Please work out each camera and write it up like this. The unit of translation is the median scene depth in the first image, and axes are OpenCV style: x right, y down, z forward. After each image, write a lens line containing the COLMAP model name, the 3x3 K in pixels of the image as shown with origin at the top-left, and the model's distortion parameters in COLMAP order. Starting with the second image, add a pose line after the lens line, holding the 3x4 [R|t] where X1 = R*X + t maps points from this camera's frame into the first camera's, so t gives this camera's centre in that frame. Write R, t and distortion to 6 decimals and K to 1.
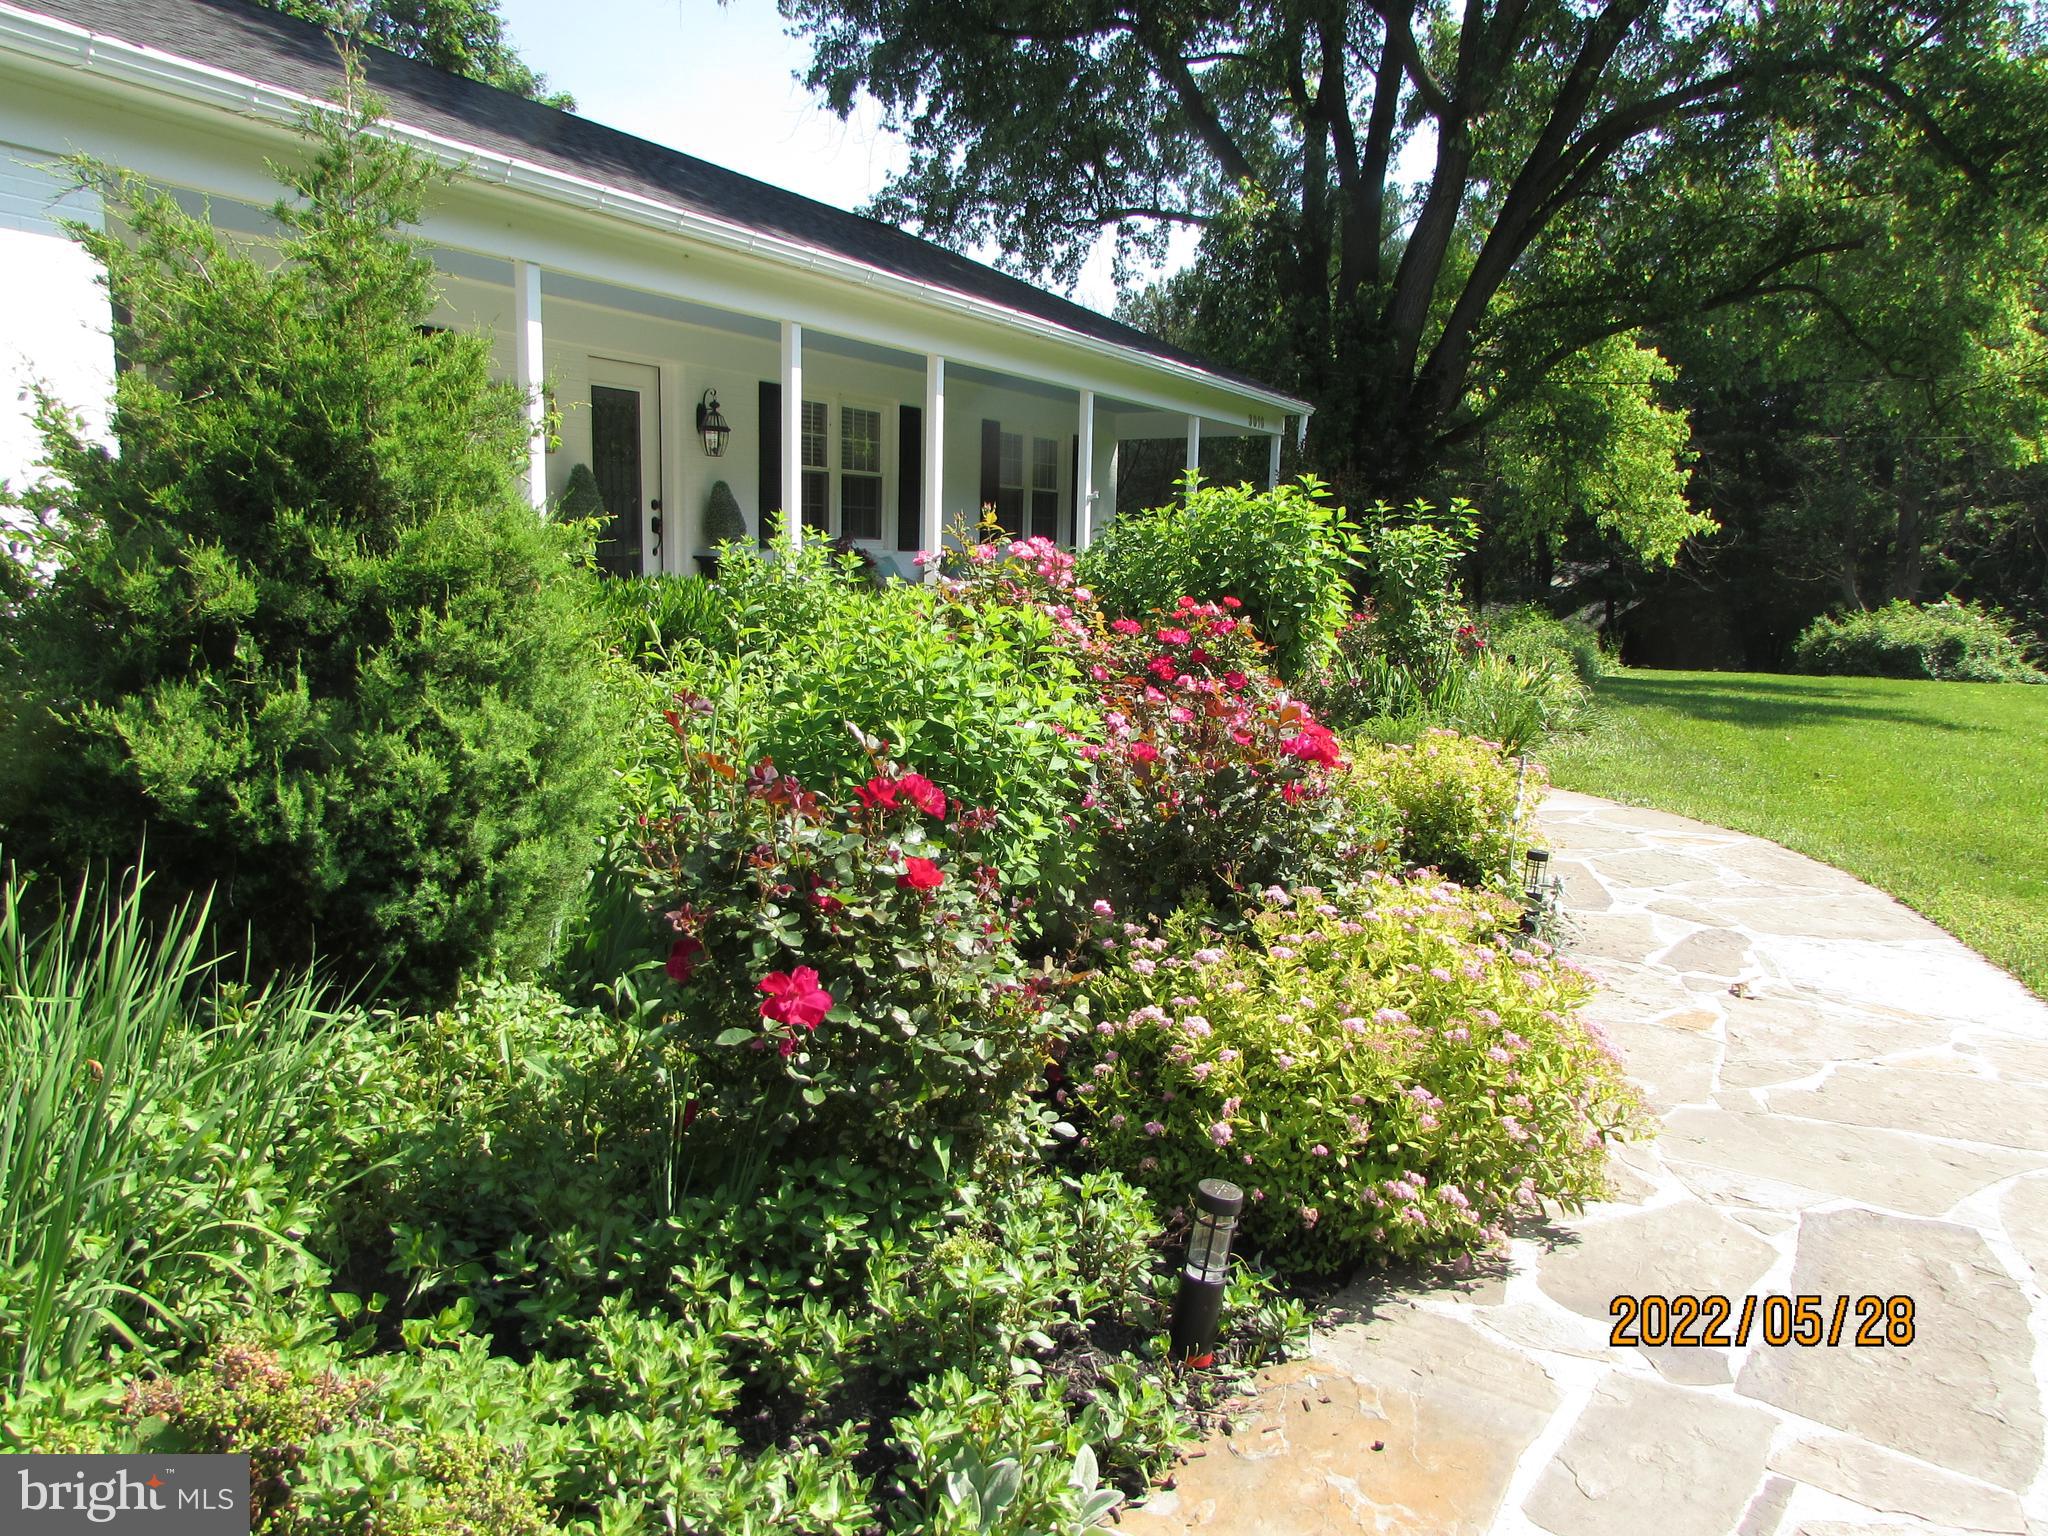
lens RADIAL K [[1454.7, 0, 1024.0], [0, 1454.7, 768.0], [0, 0, 1]] dist [-0.052694, 0.052794]
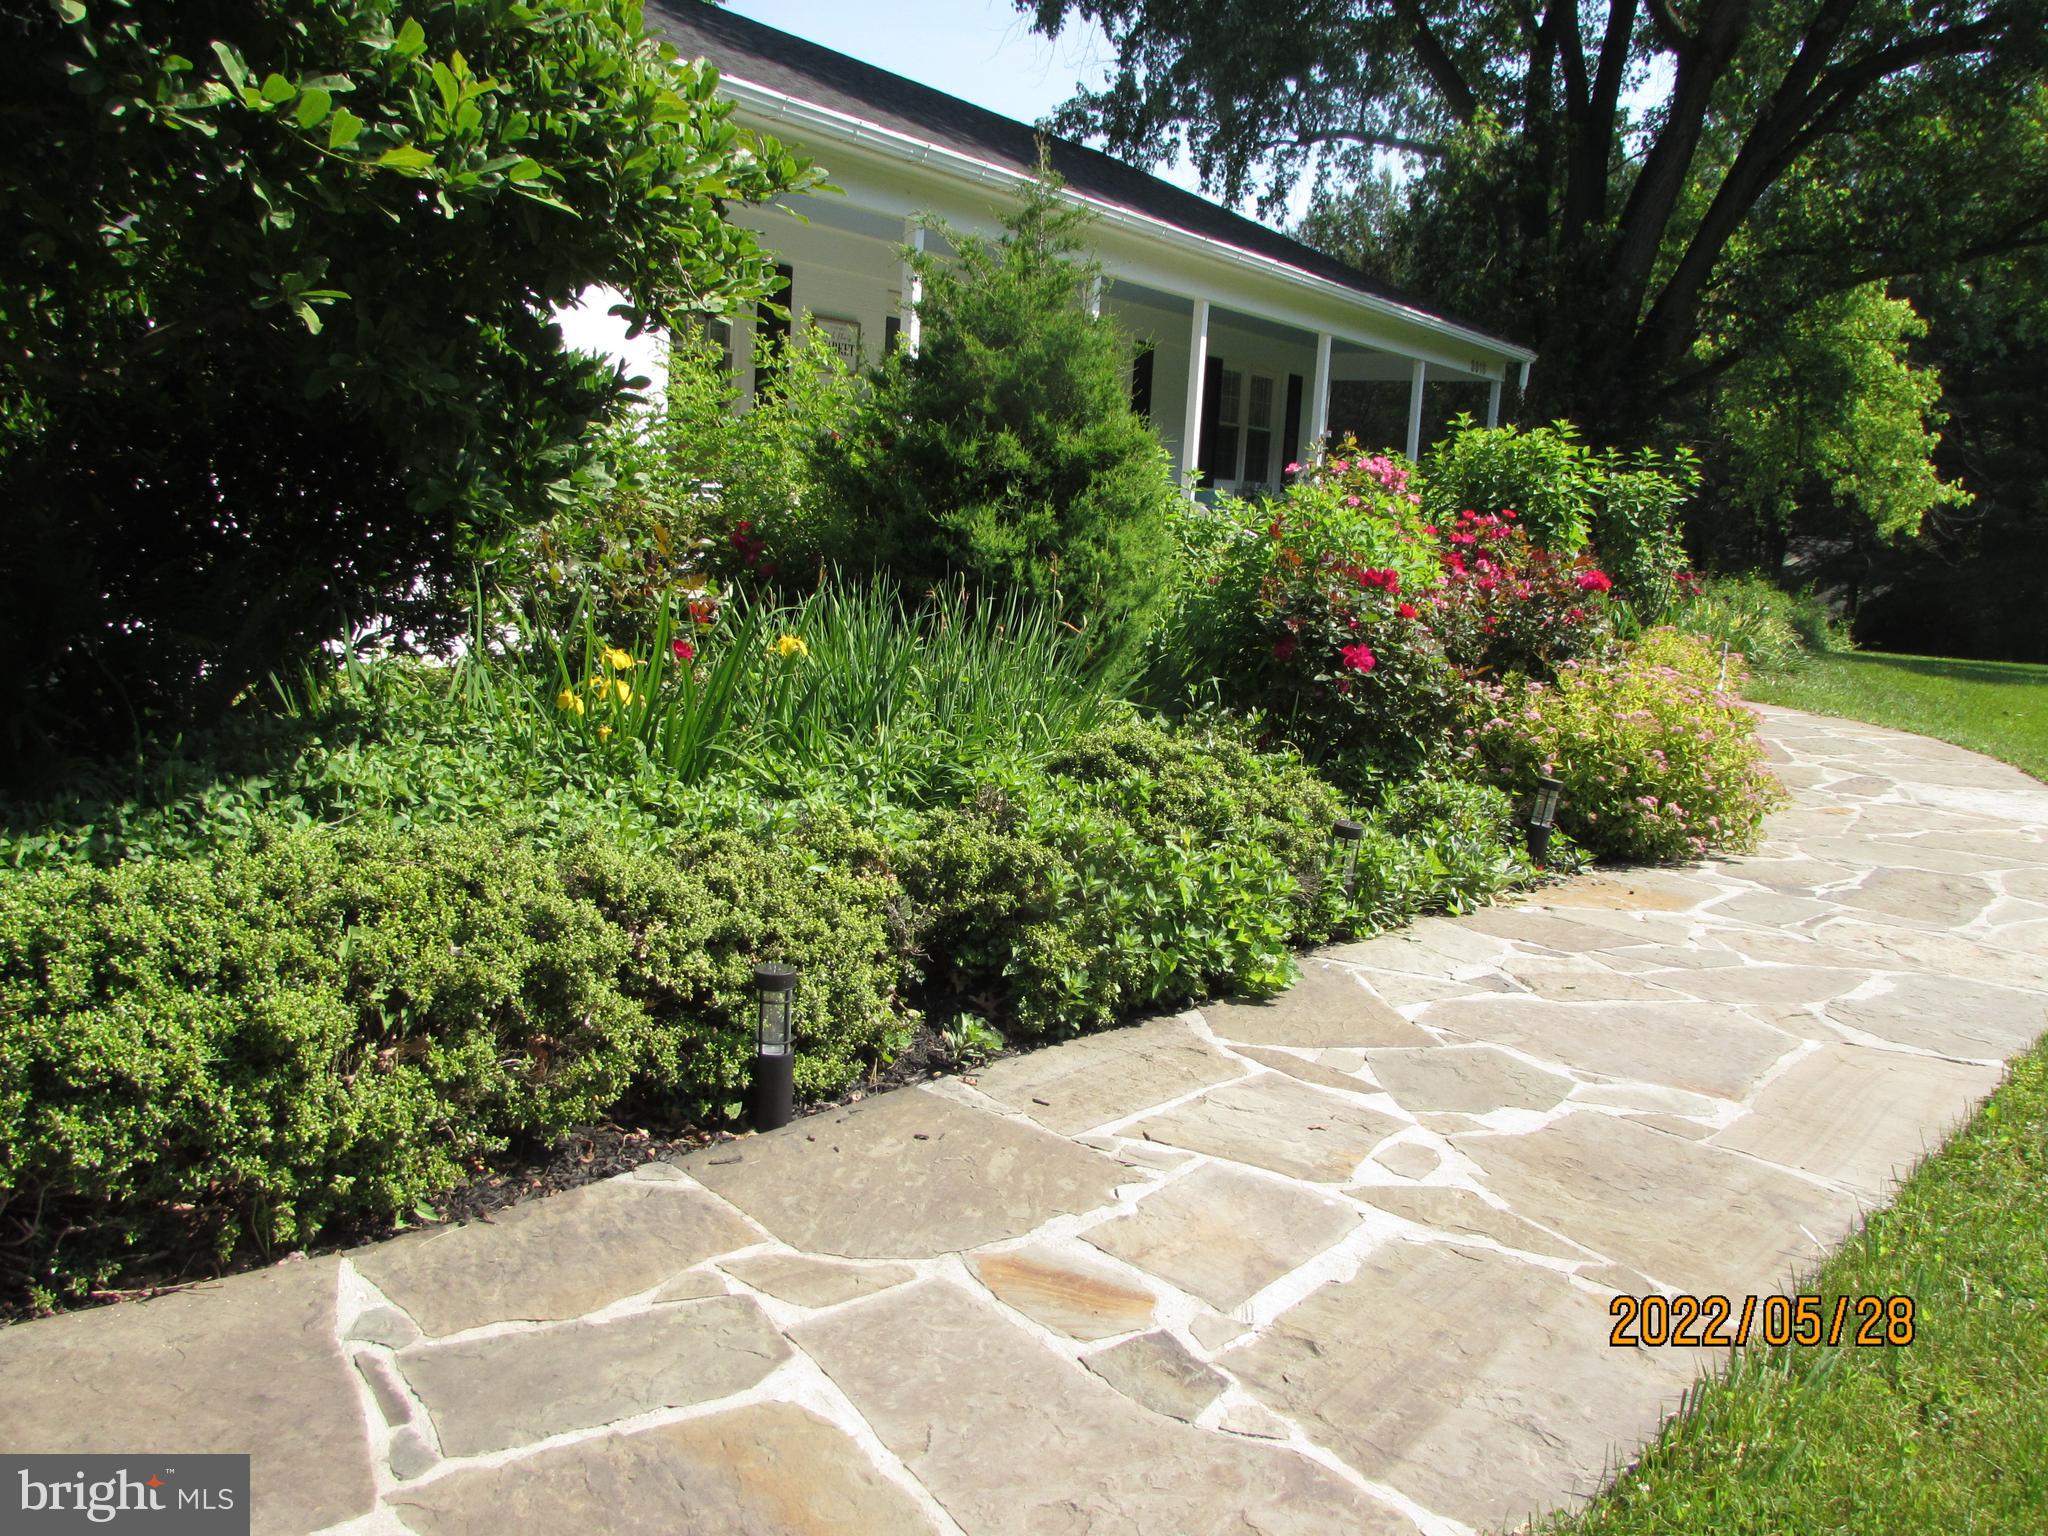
lens RADIAL K [[1745.3, 0, 1024.0], [0, 1745.3, 768.0], [0, 0, 1]] dist [-0.038526, 0.011042]
pose [[0.997075, 0.047180, -0.060134, -0.082179], [-0.047018, 0.998886, 0.004121, 0.056583], [0.060261, -0.001282, 0.998182, -0.261404]]
